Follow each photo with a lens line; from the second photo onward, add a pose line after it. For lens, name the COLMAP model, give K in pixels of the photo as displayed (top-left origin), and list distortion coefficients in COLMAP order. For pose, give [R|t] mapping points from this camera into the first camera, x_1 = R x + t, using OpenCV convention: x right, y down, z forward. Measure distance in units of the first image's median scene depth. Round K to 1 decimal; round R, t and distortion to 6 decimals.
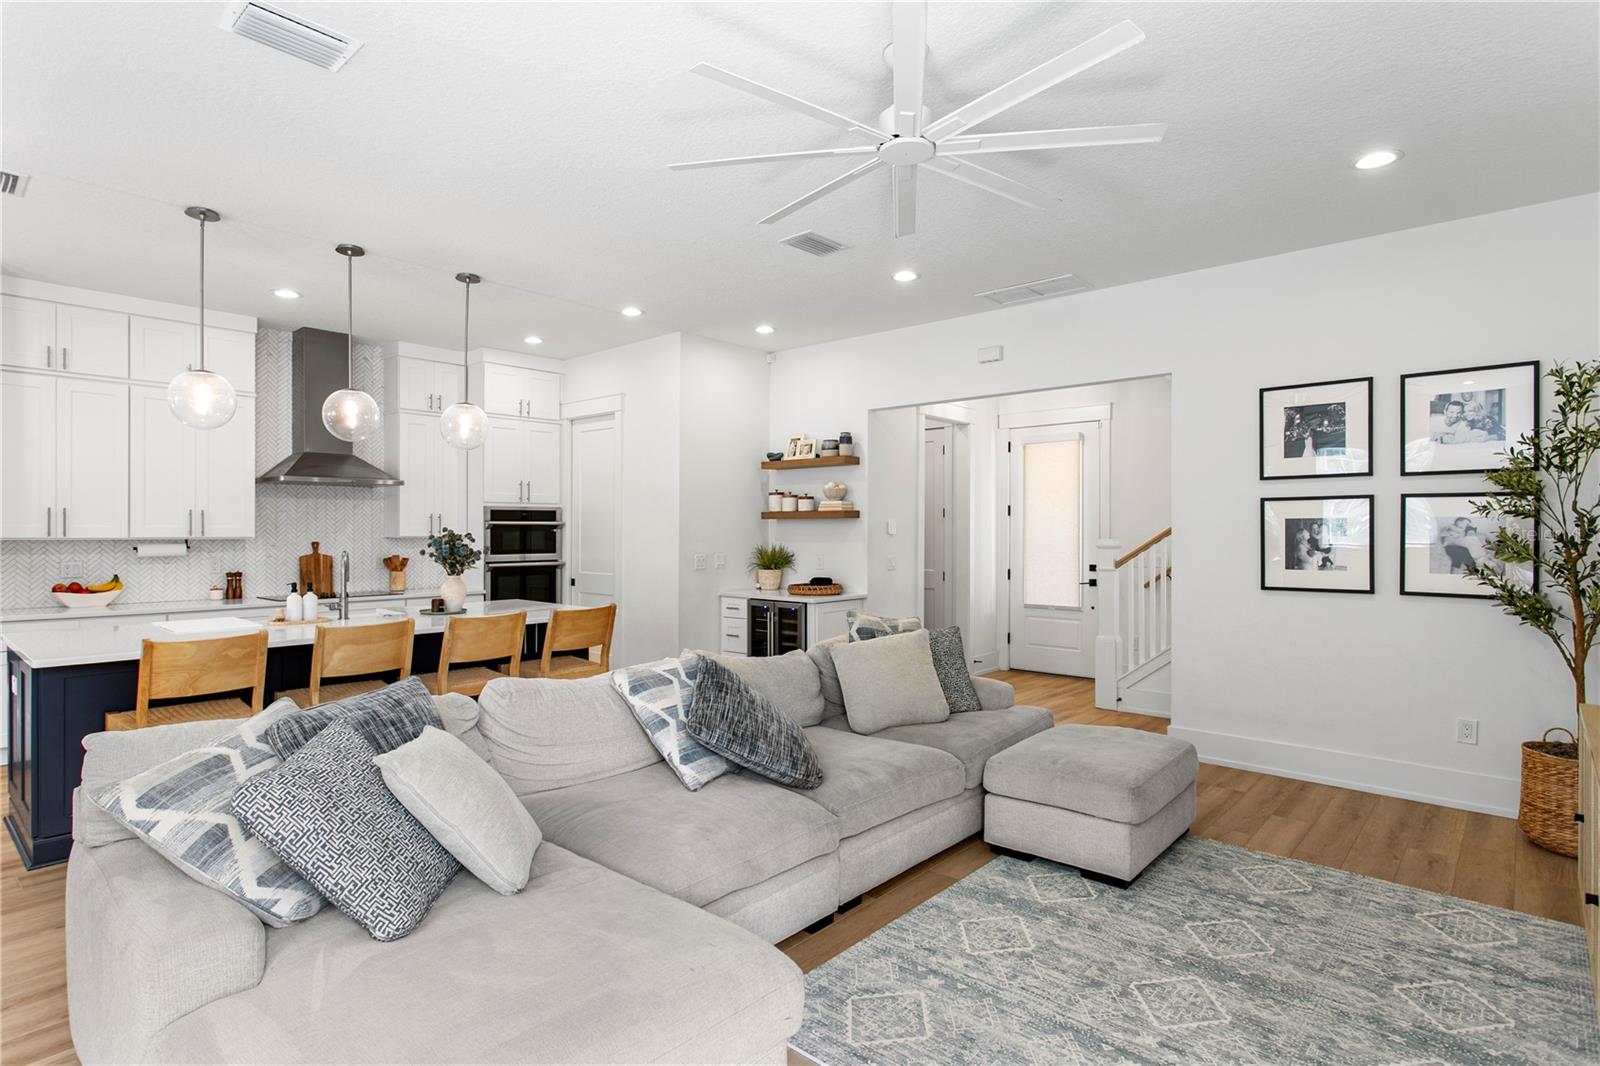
lens RADIAL K [[814.8, 0, 763.7], [0, 814.8, 534.6], [0, 0, 1]] dist [-0.008611, 0.004223]
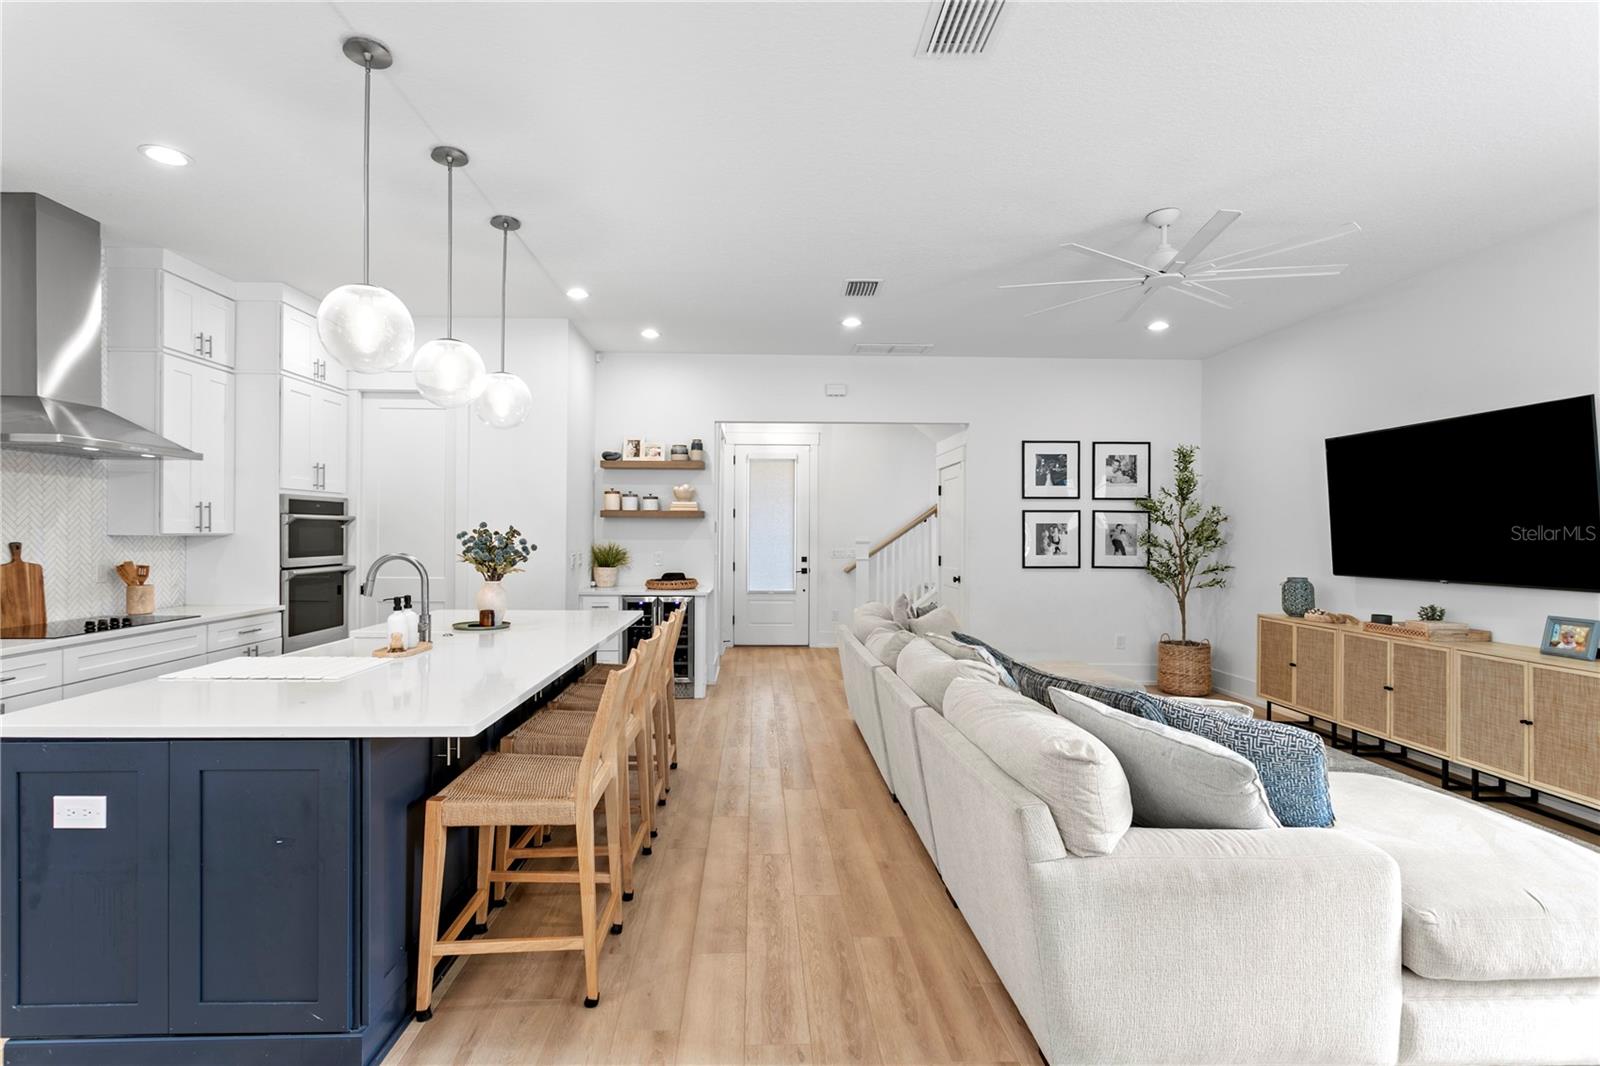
lens RADIAL K [[762.1, 0, 771.2], [0, 762.1, 535.0], [0, 0, 1]] dist [-0.003532, 0.003370]
pose [[0.723284, 0.000829, 0.690550, -0.661794], [-0.001503, 0.999999, 0.000374, 0.002940], [-0.690549, -0.001308, 0.723285, 0.233896]]
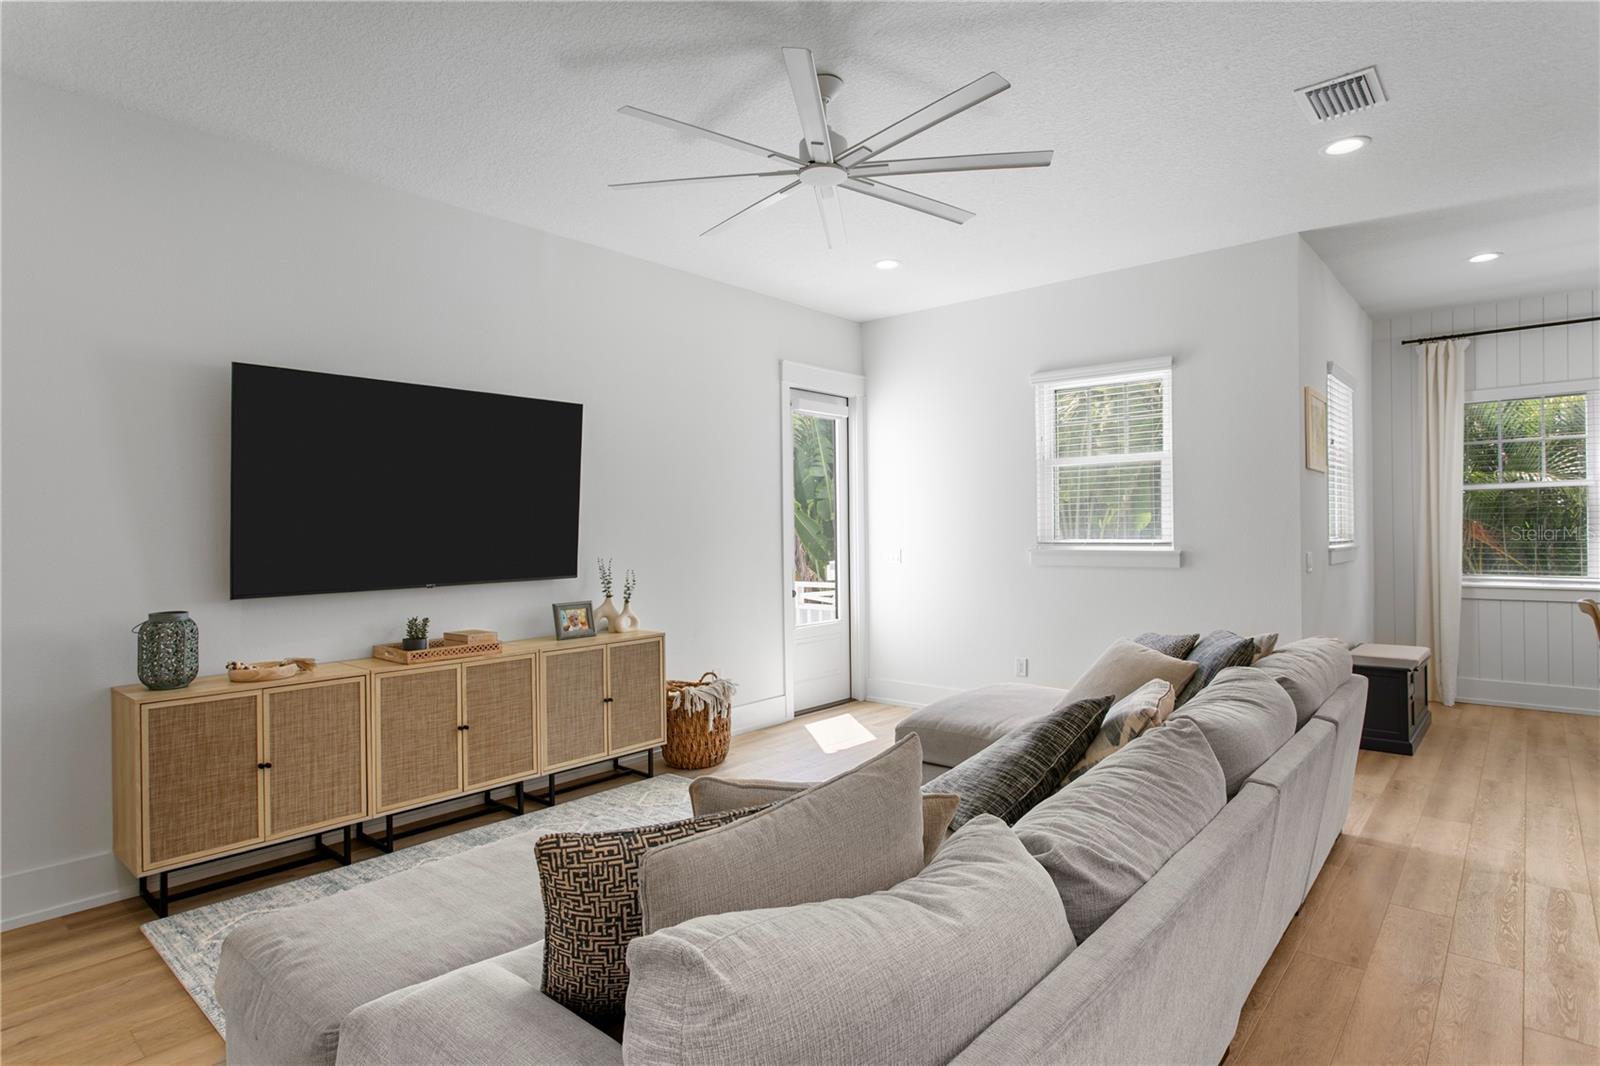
lens RADIAL K [[845.9, 0, 774.6], [0, 845.9, 527.3], [0, 0, 1]] dist [-0.007153, 0.002161]
pose [[-0.999890, 0.008759, -0.011967, 0.132157], [0.008775, 0.999961, -0.001274, 0.005144], [0.011956, -0.001378, -0.999928, 1.065572]]
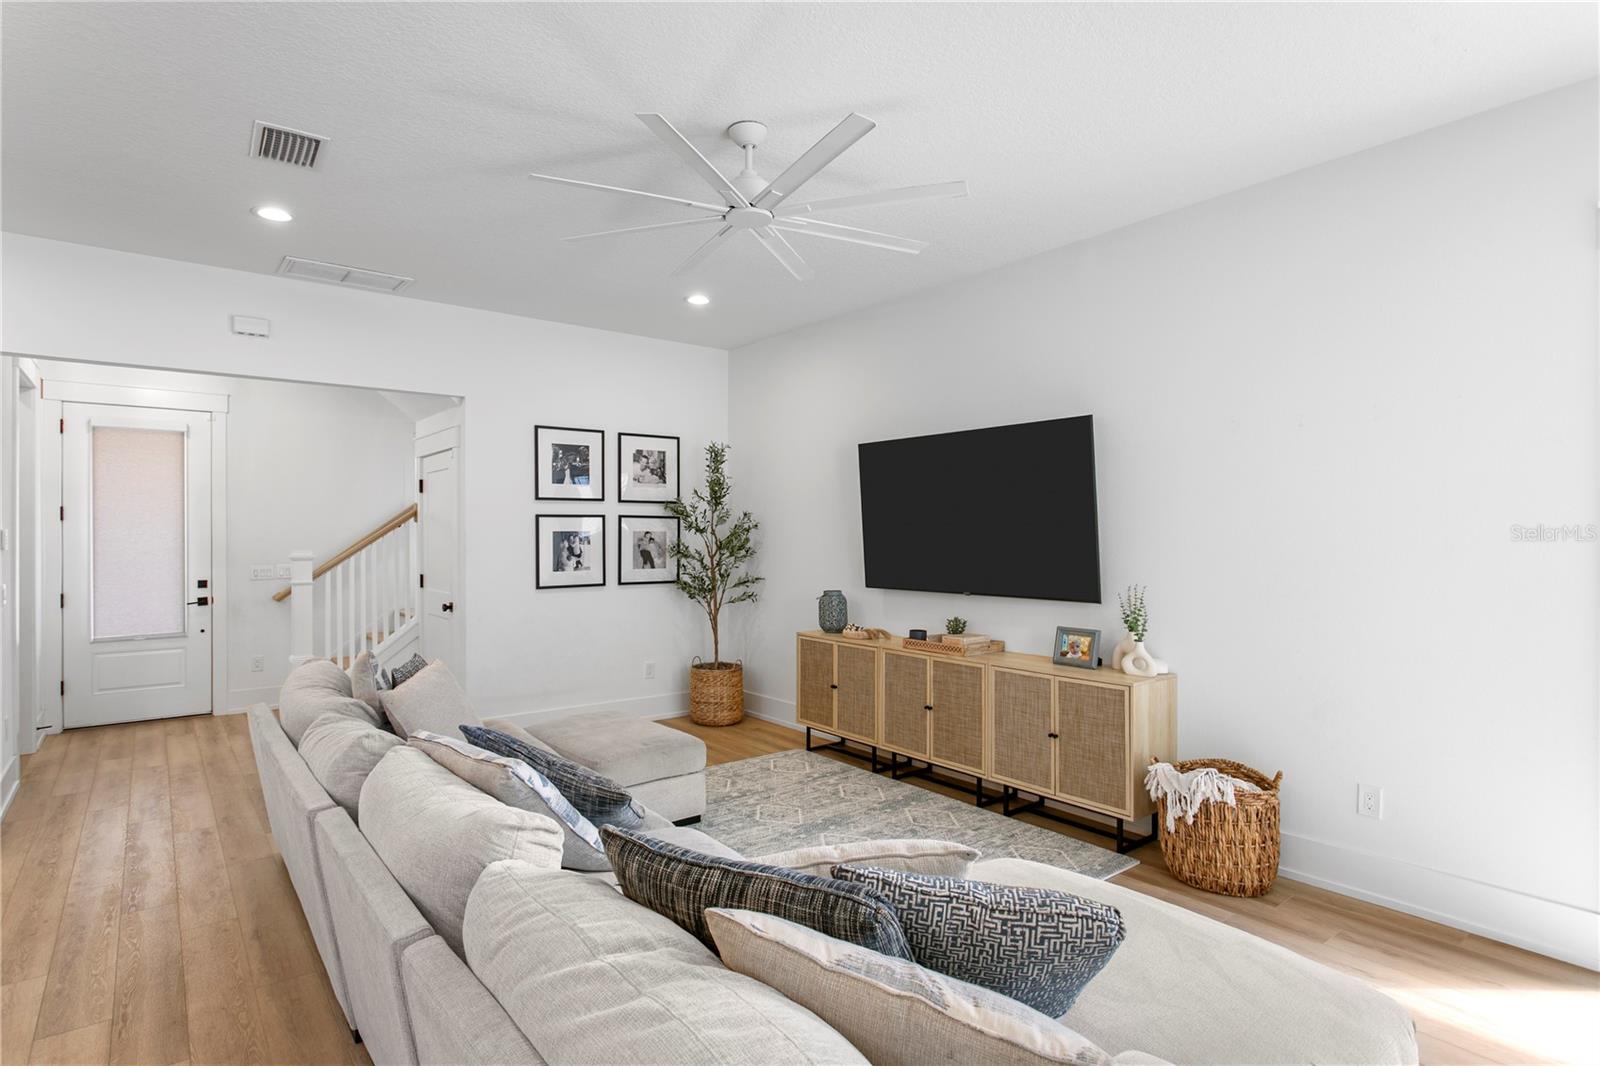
lens RADIAL K [[814.8, 0, 777.3], [0, 814.8, 534.0], [0, 0, 1]] dist [-0.008611, 0.004223]
pose [[0.167716, -0.002996, 0.985831, -0.468505], [0.004893, 0.999986, 0.002207, -0.014343], [-0.985823, 0.004454, 0.167728, 0.379337]]
